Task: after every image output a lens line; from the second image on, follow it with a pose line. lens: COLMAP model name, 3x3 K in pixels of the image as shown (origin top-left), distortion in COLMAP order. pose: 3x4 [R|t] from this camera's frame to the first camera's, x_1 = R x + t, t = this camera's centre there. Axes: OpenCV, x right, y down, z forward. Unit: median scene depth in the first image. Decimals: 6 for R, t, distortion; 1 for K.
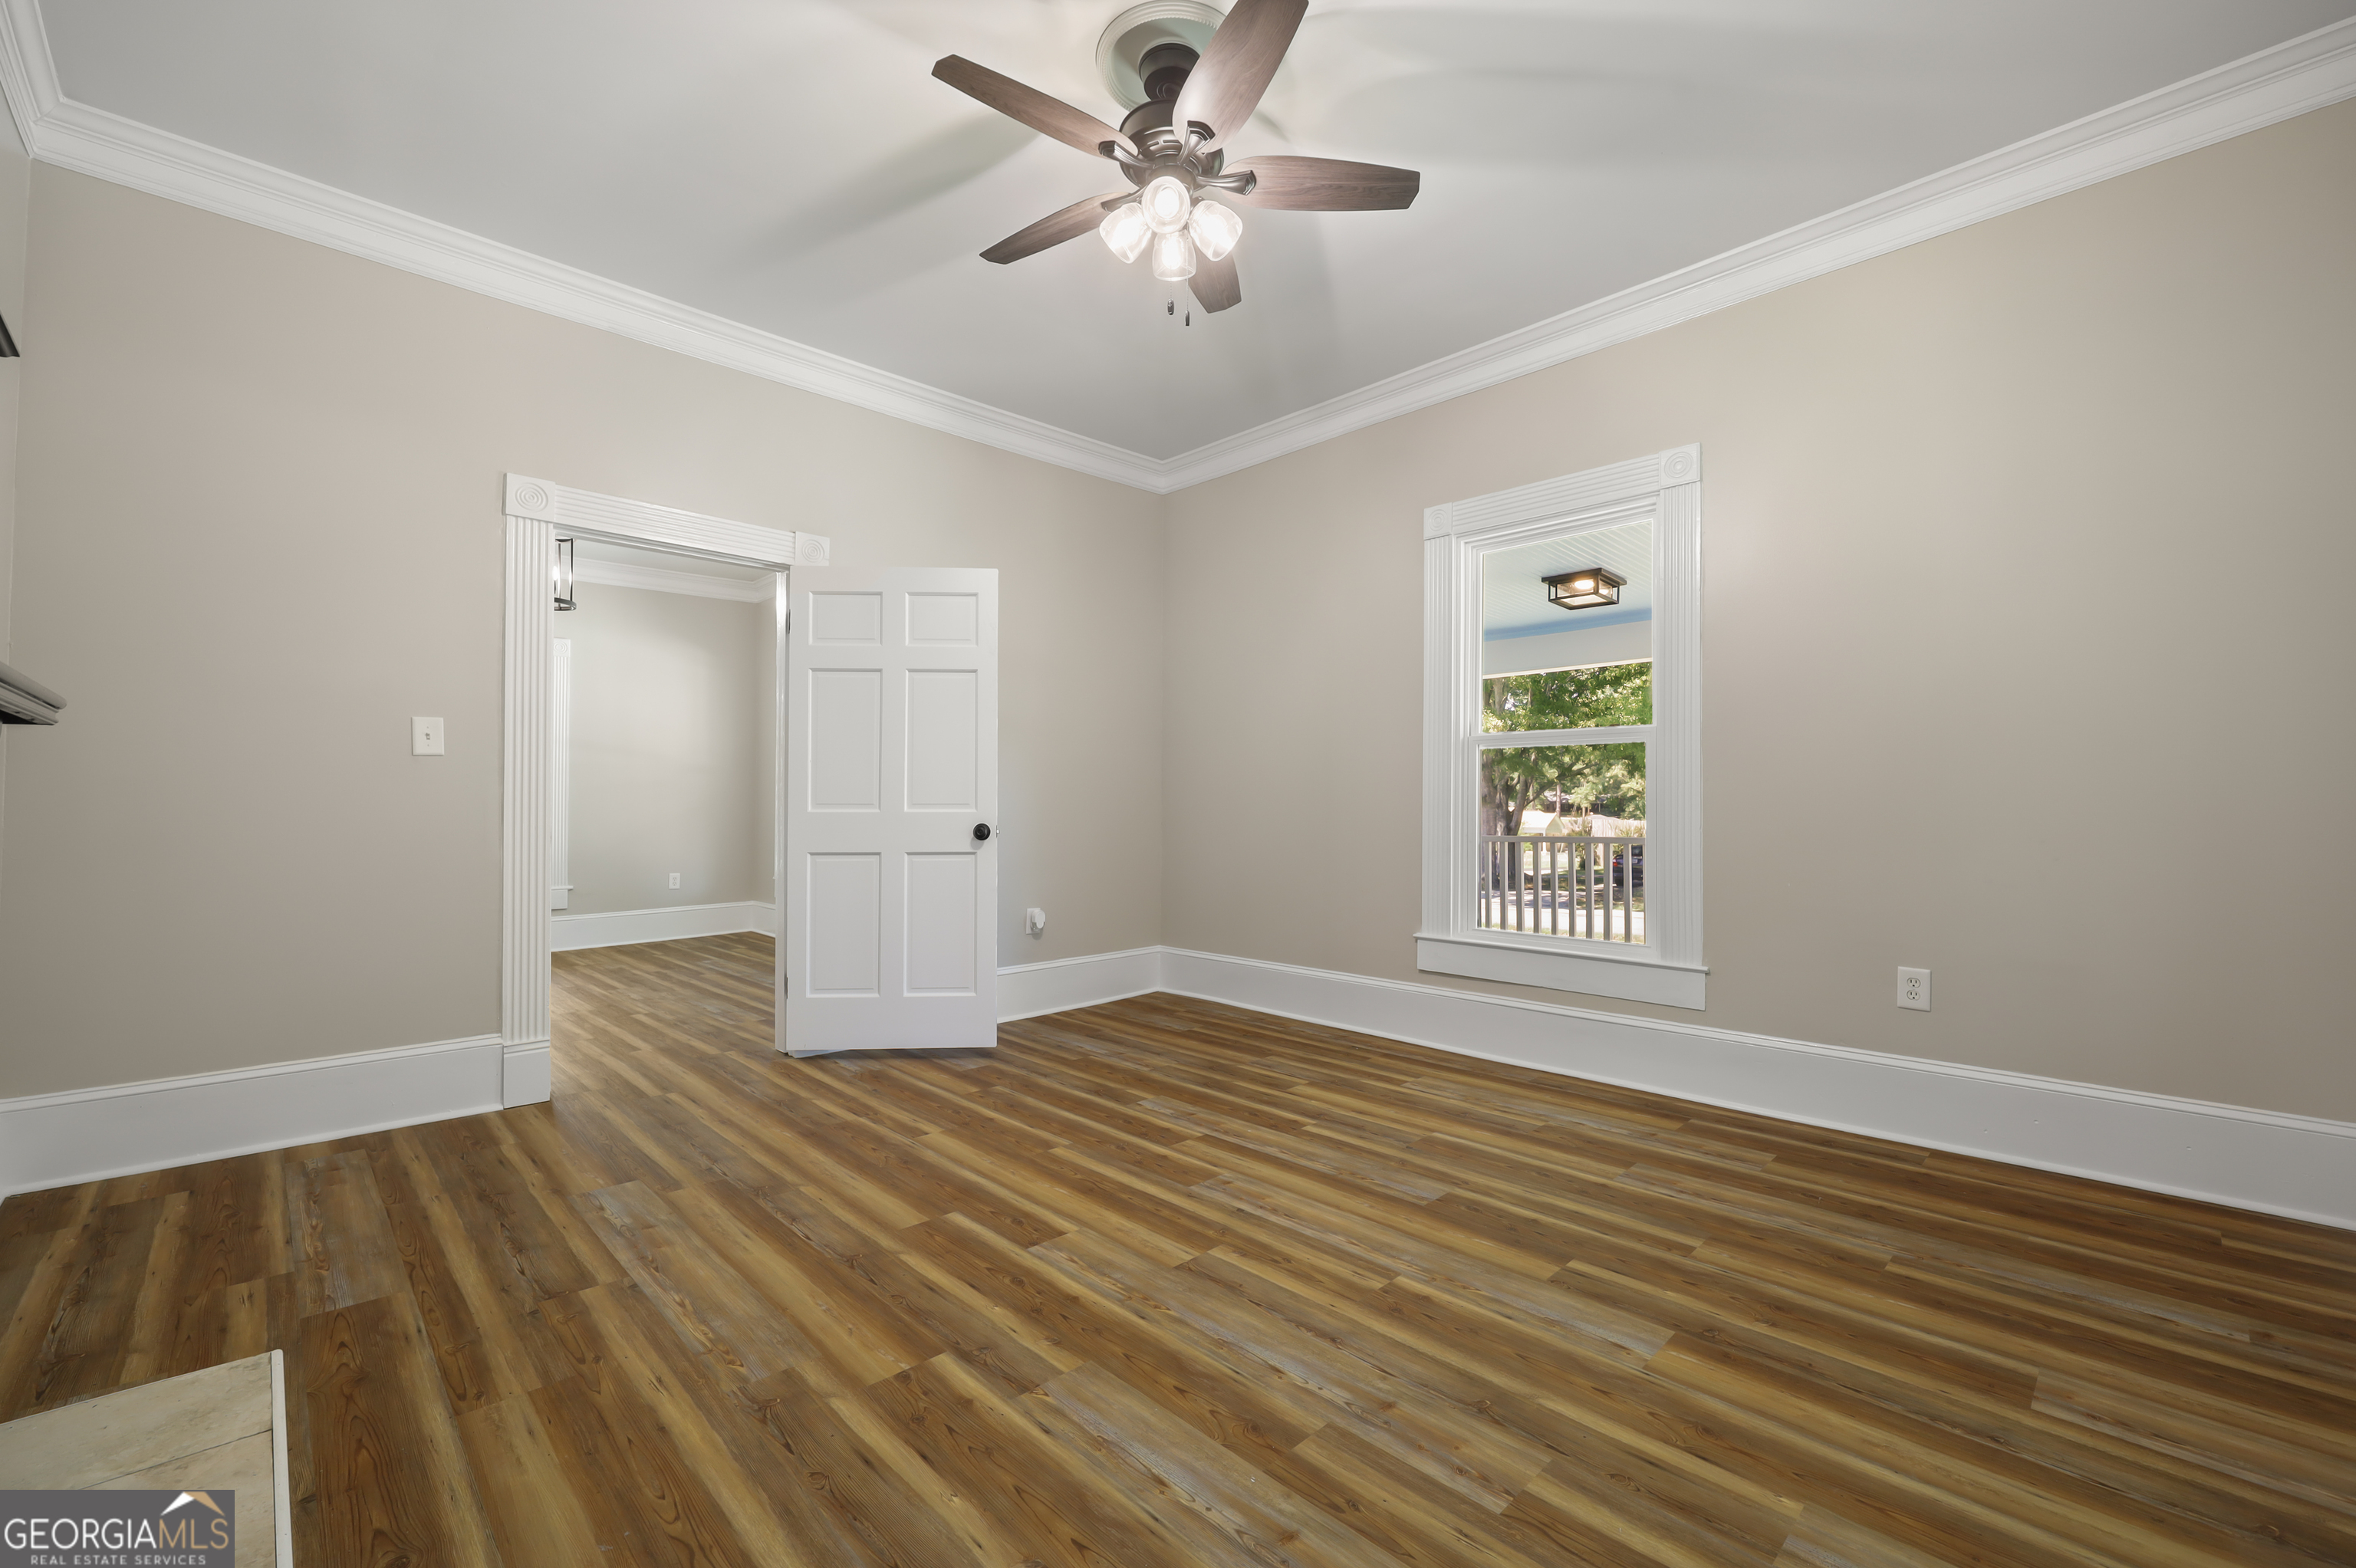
lens RADIAL K [[963.8, 0, 1186.9], [0, 963.8, 791.2], [0, 0, 1]] dist [-0.001505, 0.000014]
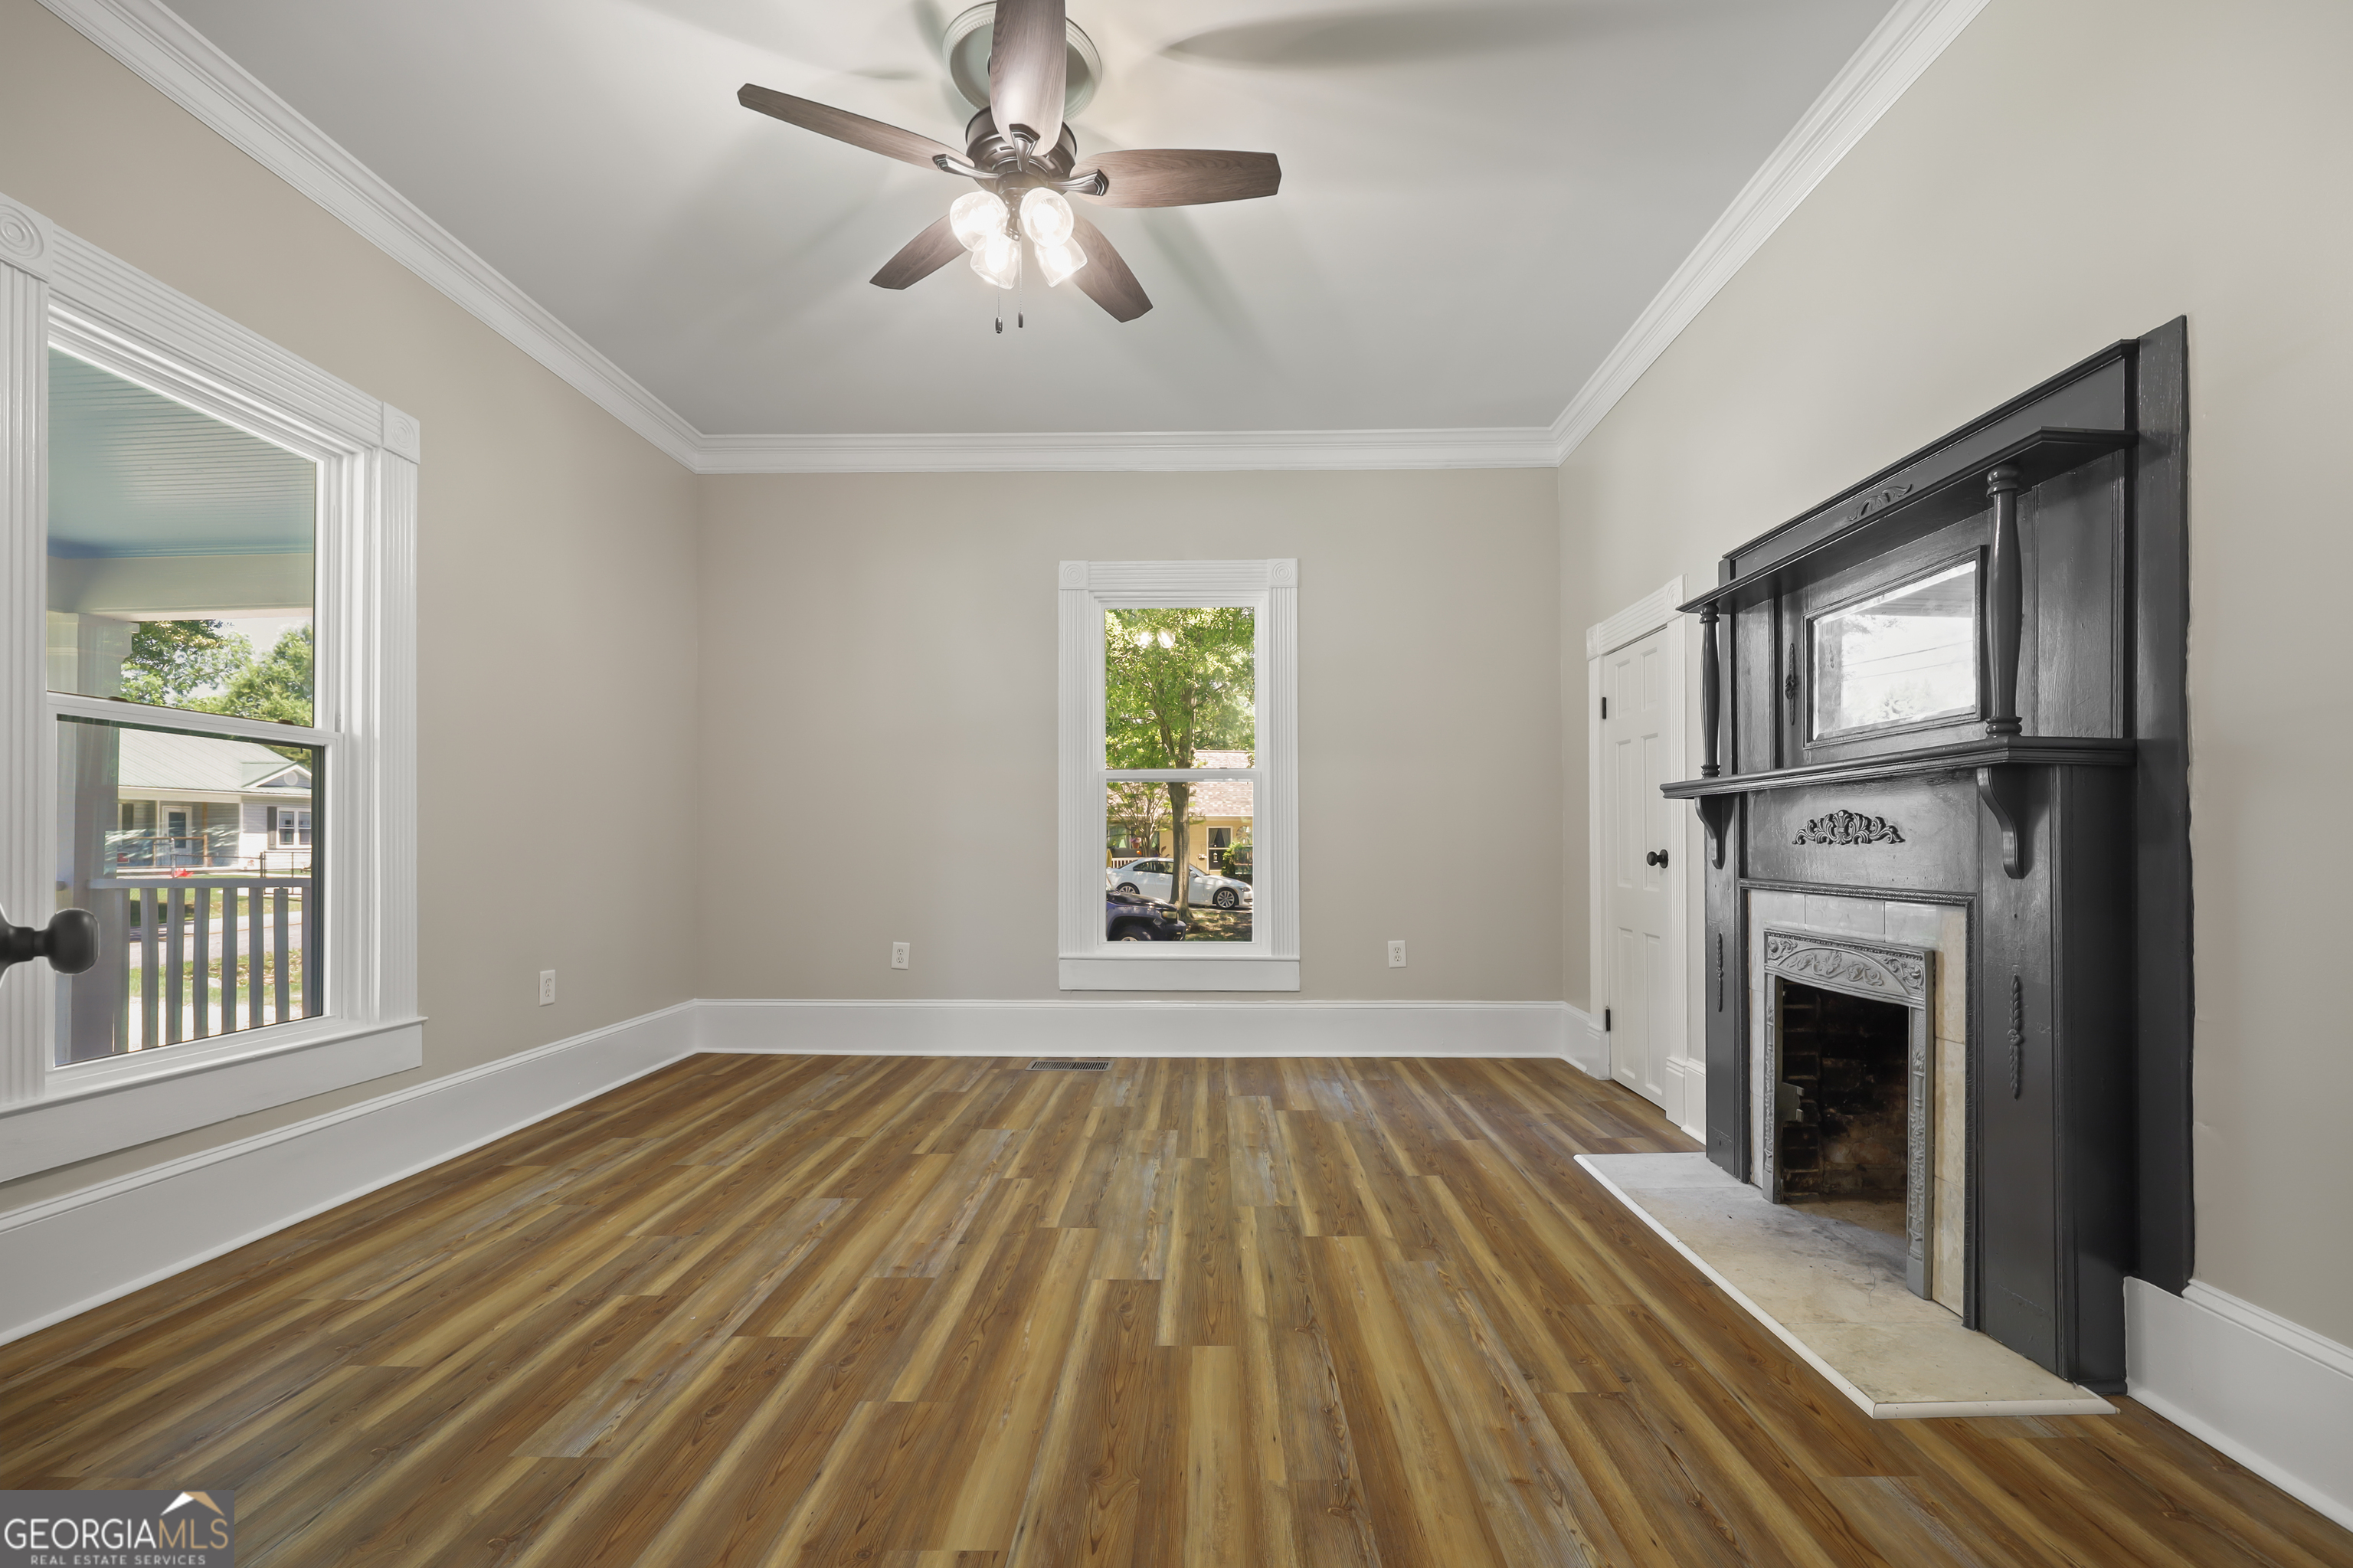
lens RADIAL K [[988.5, 0, 1200.1], [0, 988.5, 831.4], [0, 0, 1]] dist [-0.001319, -0.000041]
pose [[-0.710056, 0.008218, 0.704097, -0.884000], [-0.013576, 0.999586, -0.025357, 0.037020], [-0.704014, -0.027563, -0.709651, 1.646428]]
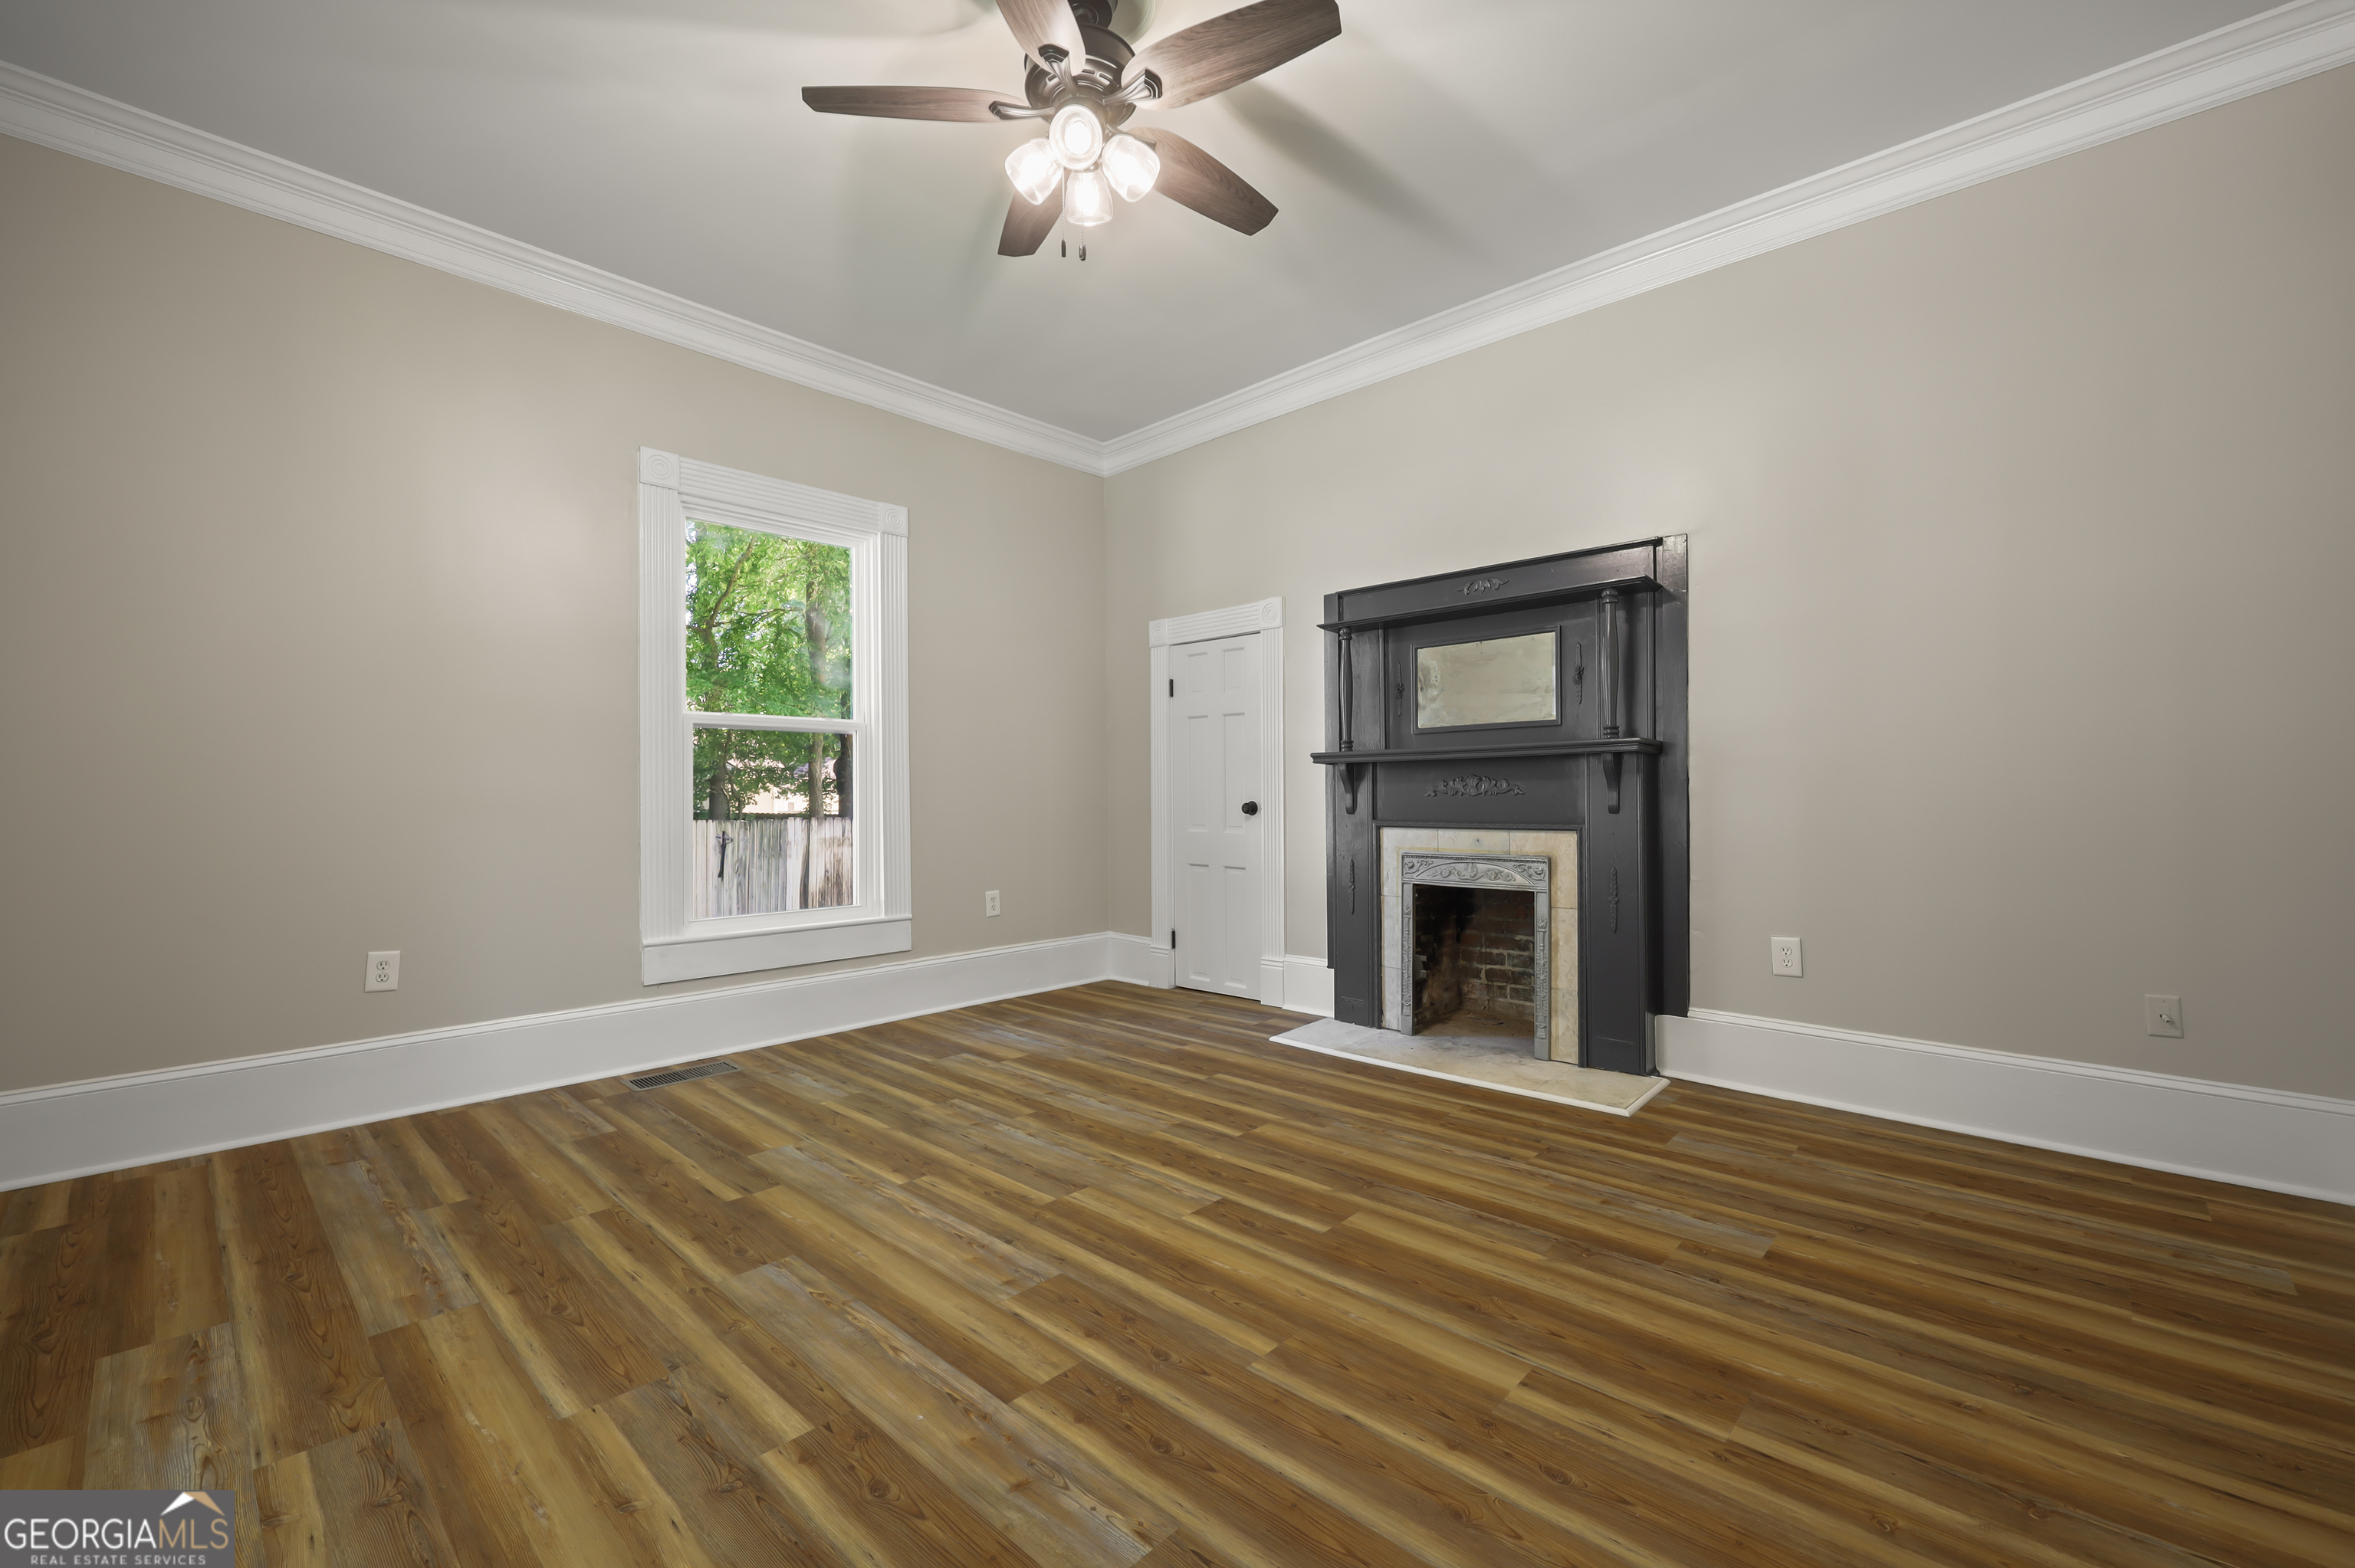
lens RADIAL K [[963.3, 0, 1186.4], [0, 963.3, 791.2], [0, 0, 1]] dist [-0.001505, 0.000014]
pose [[-0.998681, 0.007293, -0.050817, -0.070784], [0.008506, 0.999683, -0.023697, 0.040876], [0.050628, -0.024098, -0.998427, 2.017900]]
